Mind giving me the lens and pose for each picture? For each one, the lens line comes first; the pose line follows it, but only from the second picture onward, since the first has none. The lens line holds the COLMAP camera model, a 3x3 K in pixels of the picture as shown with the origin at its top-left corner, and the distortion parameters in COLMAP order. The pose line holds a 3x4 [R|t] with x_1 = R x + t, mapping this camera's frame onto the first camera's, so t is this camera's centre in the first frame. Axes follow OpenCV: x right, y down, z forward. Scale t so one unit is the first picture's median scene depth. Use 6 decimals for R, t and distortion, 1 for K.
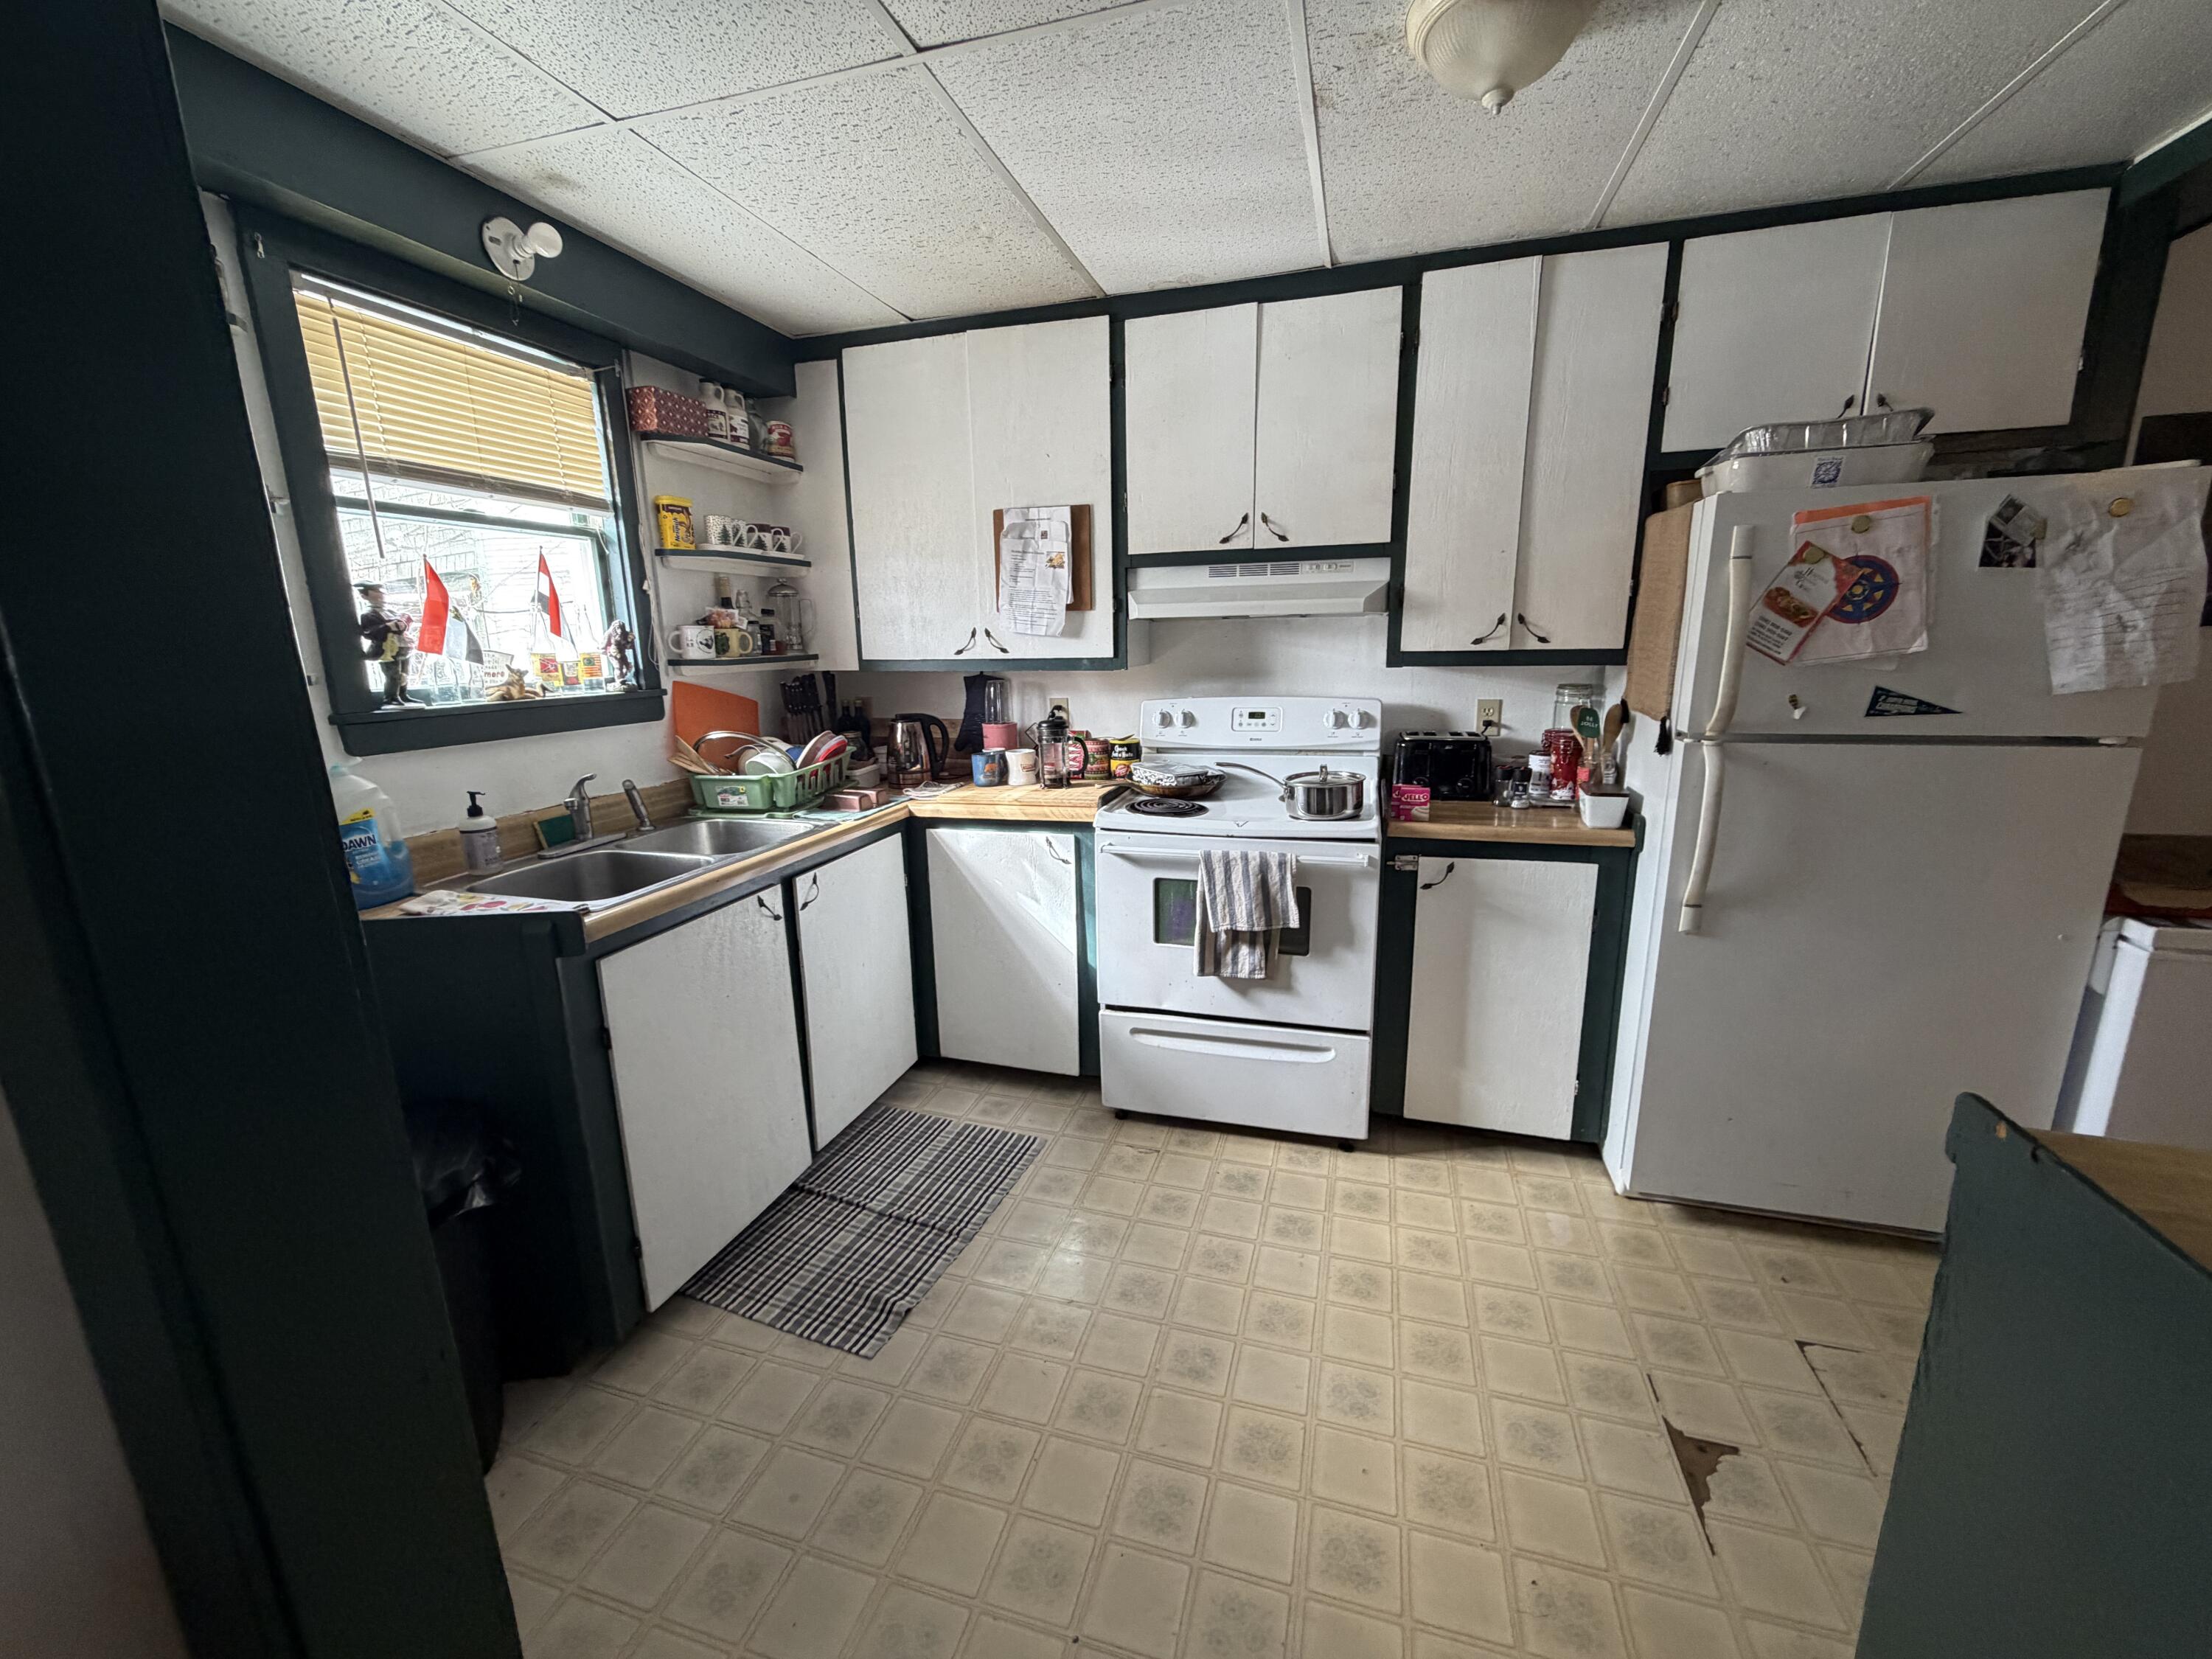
lens RADIAL K [[877.9, 0, 1104.8], [0, 877.9, 827.9], [0, 0, 1]] dist [0.000127, -0.000470]
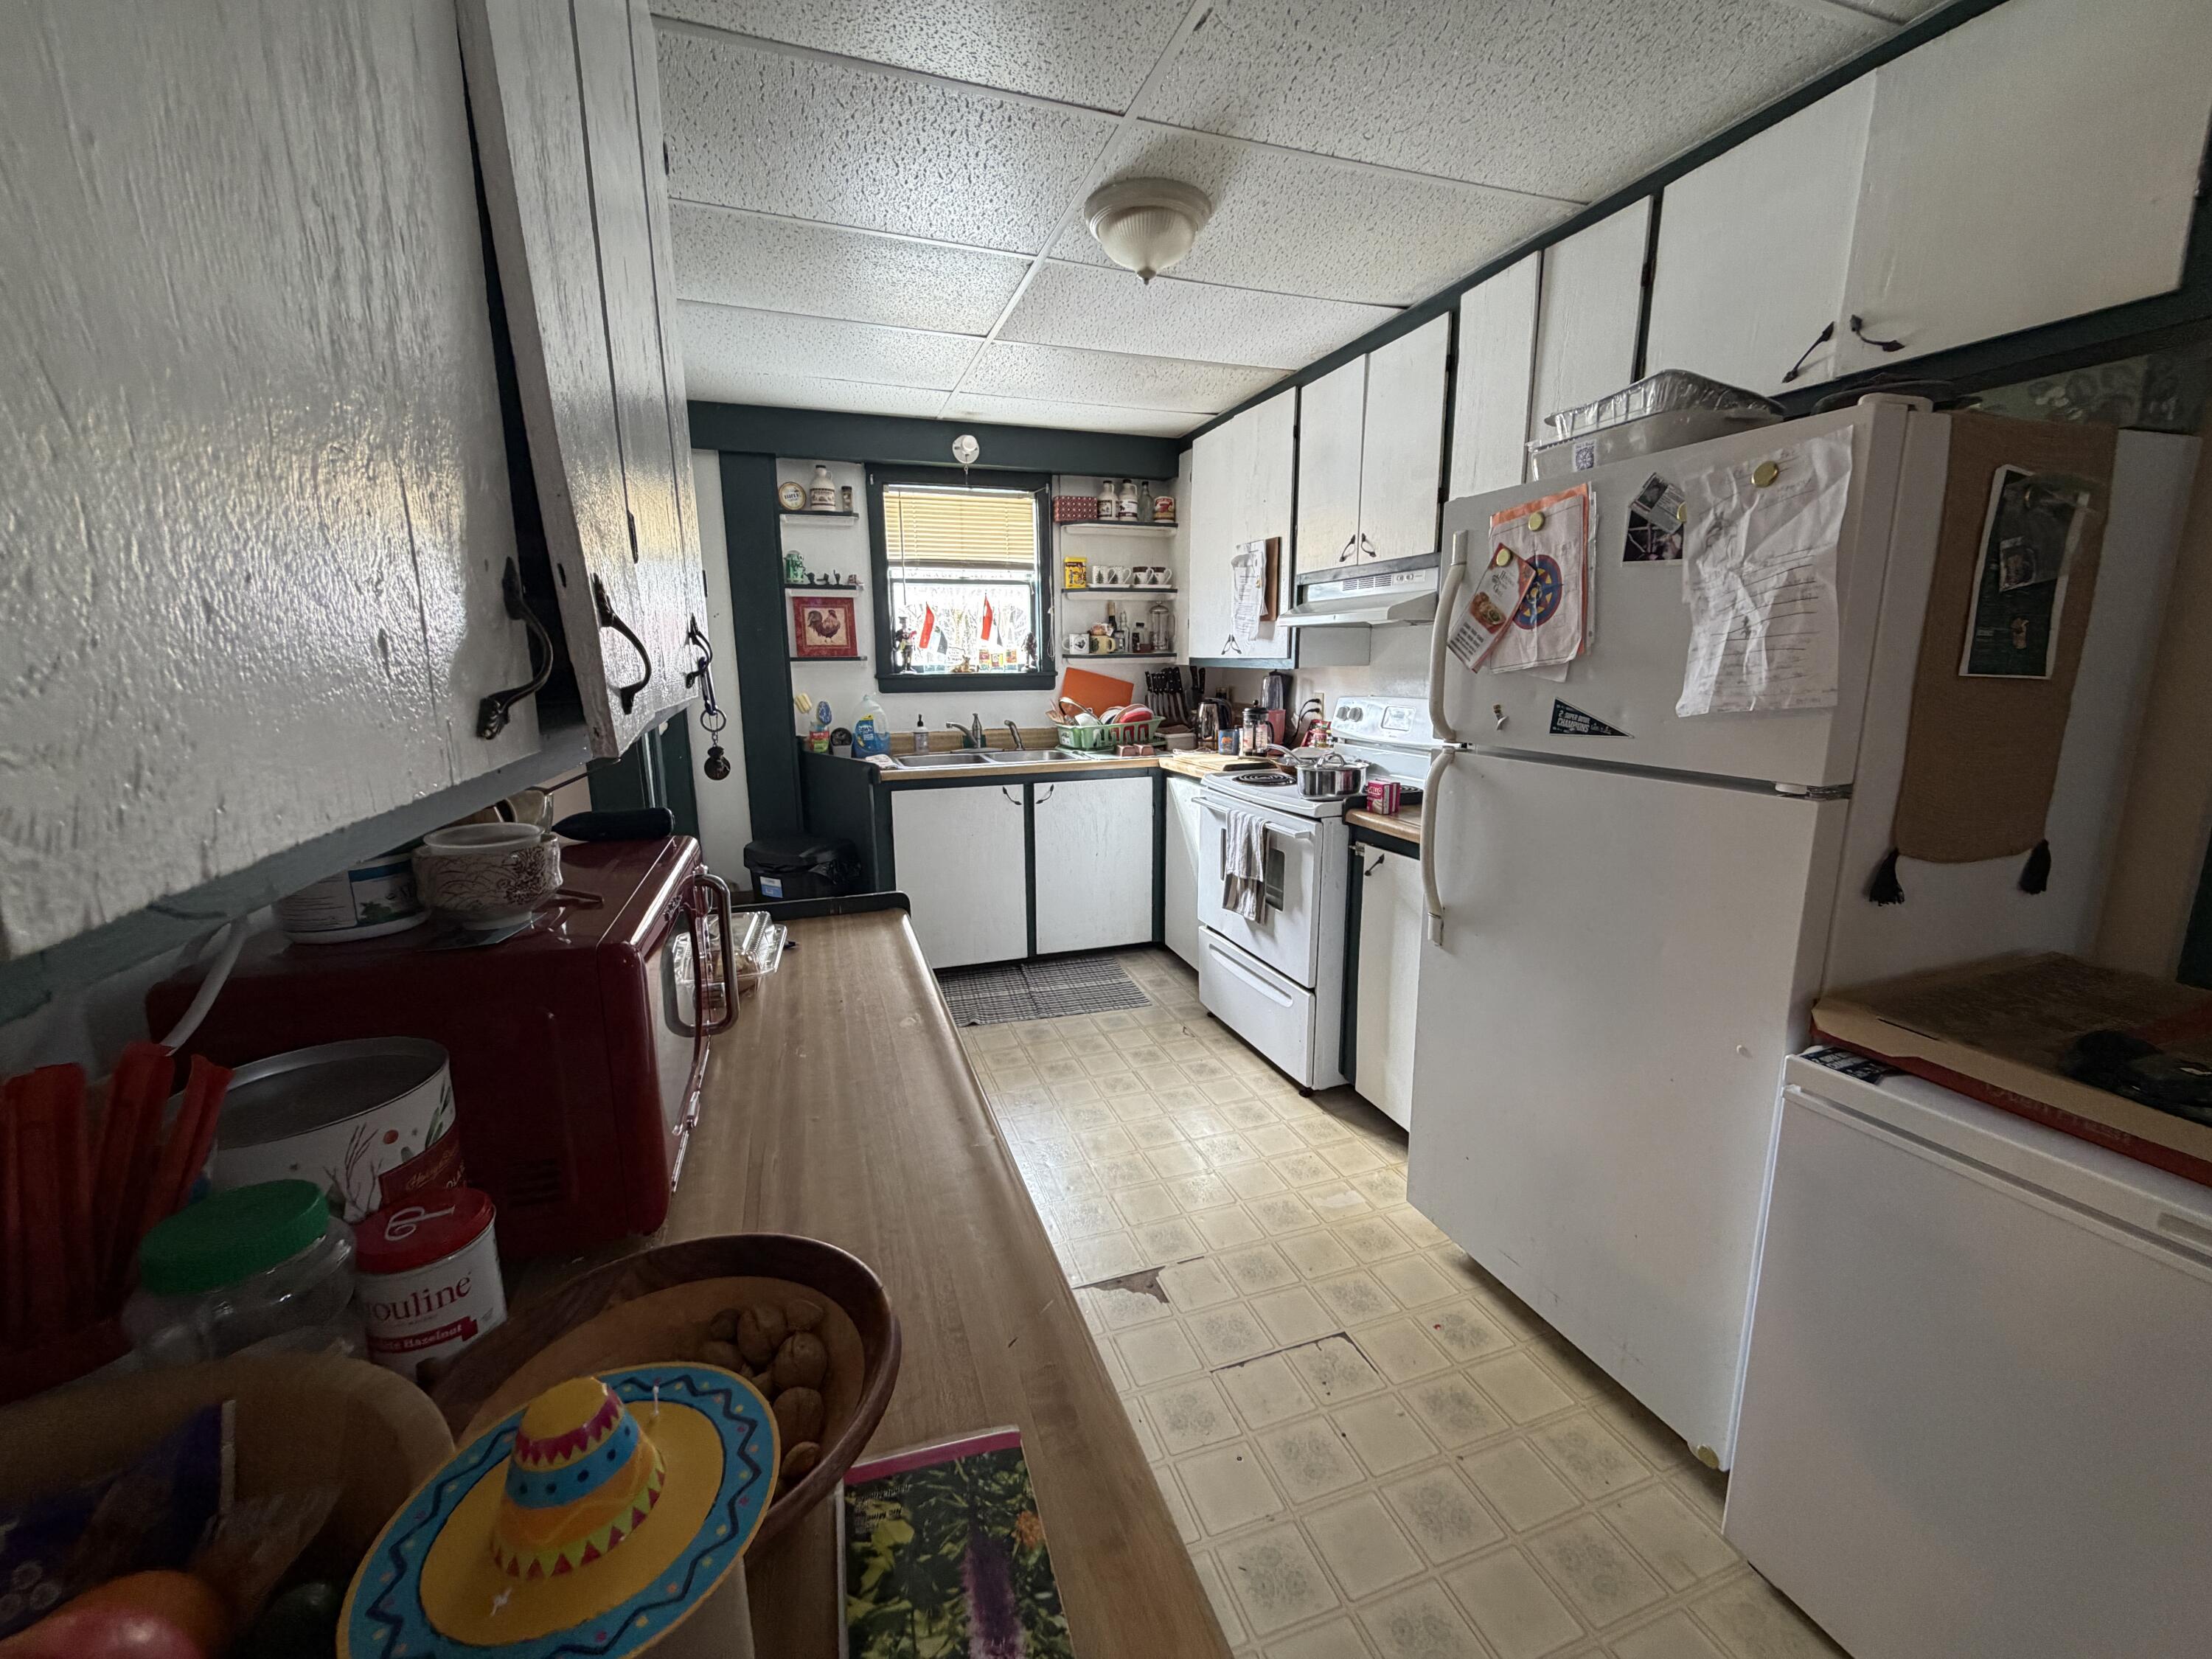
lens RADIAL K [[877.9, 0, 1106.0], [0, 877.9, 827.7], [0, 0, 1]] dist [0.000127, -0.000470]
pose [[0.589237, 0.170799, -0.789701, 1.017032], [-0.174046, 0.981286, 0.082370, -0.021059], [0.788991, 0.088909, 0.607938, 0.082851]]
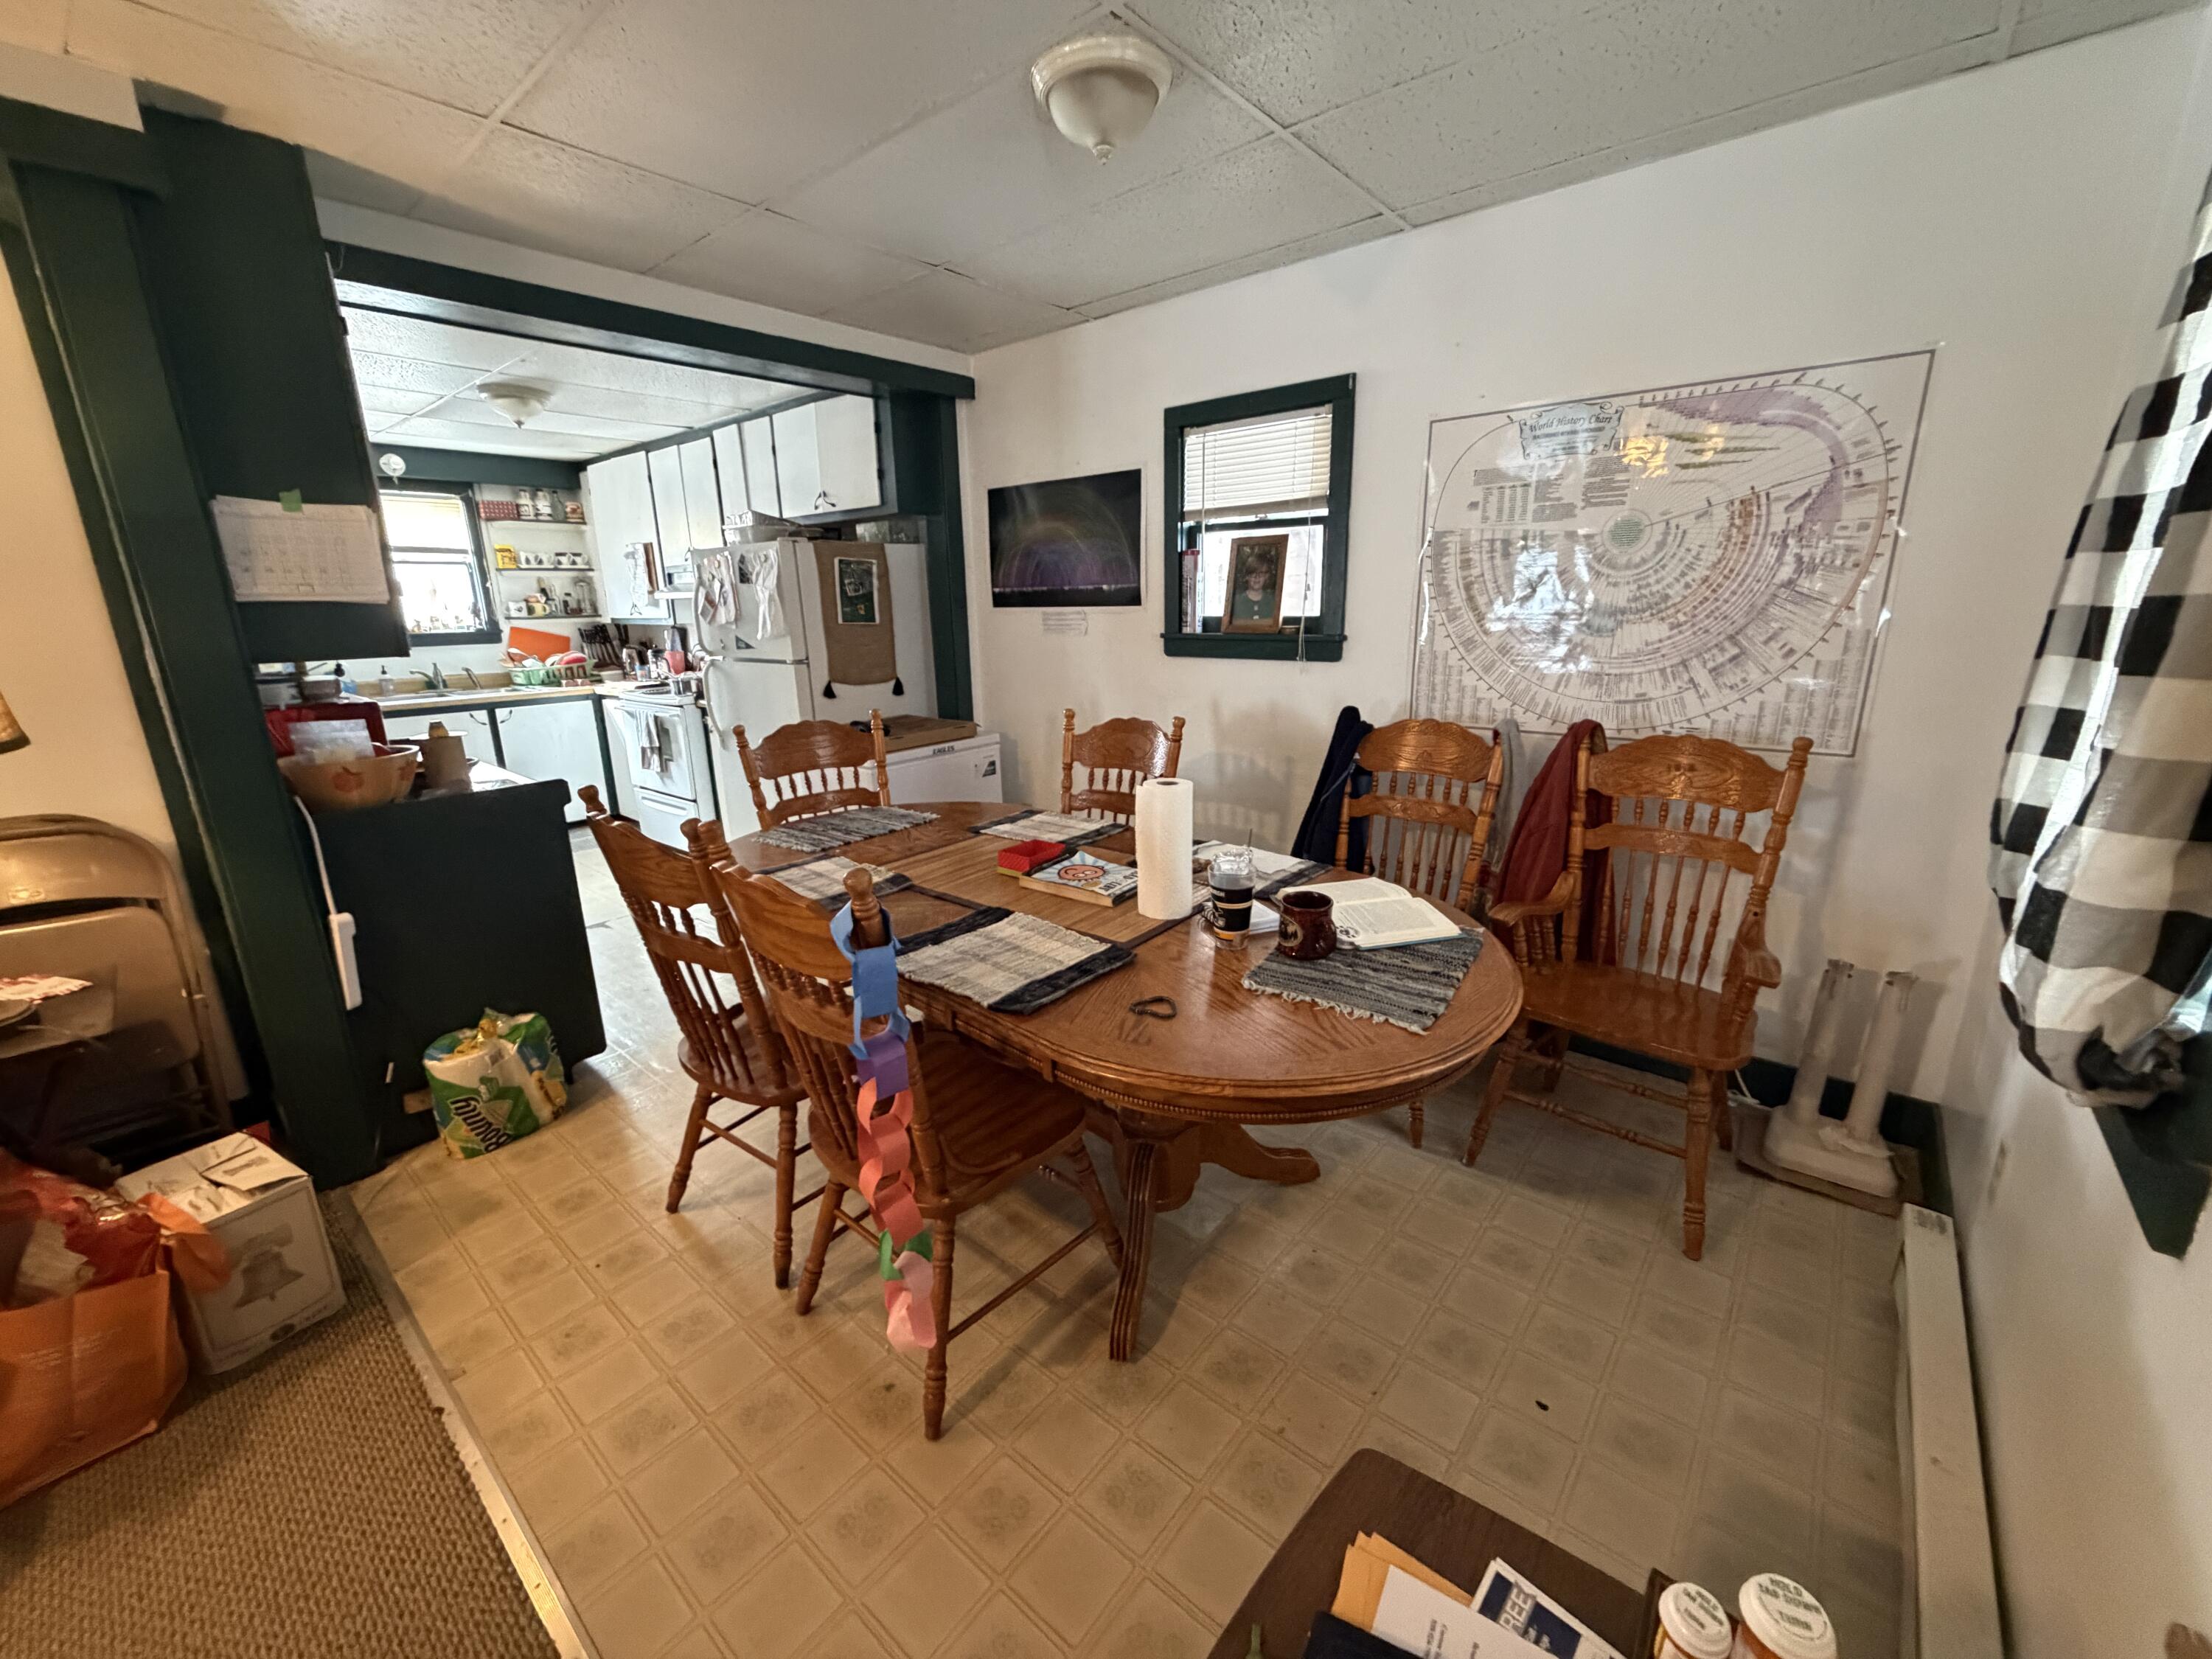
lens RADIAL K [[877.9, 0, 1104.7], [0, 877.9, 833.5], [0, 0, 1]] dist [0.000127, -0.000470]
pose [[0.916316, 0.106190, -0.386119, 2.034882], [-0.083979, 0.993716, 0.073998, 0.073352], [0.391551, -0.035380, 0.919476, -0.548373]]
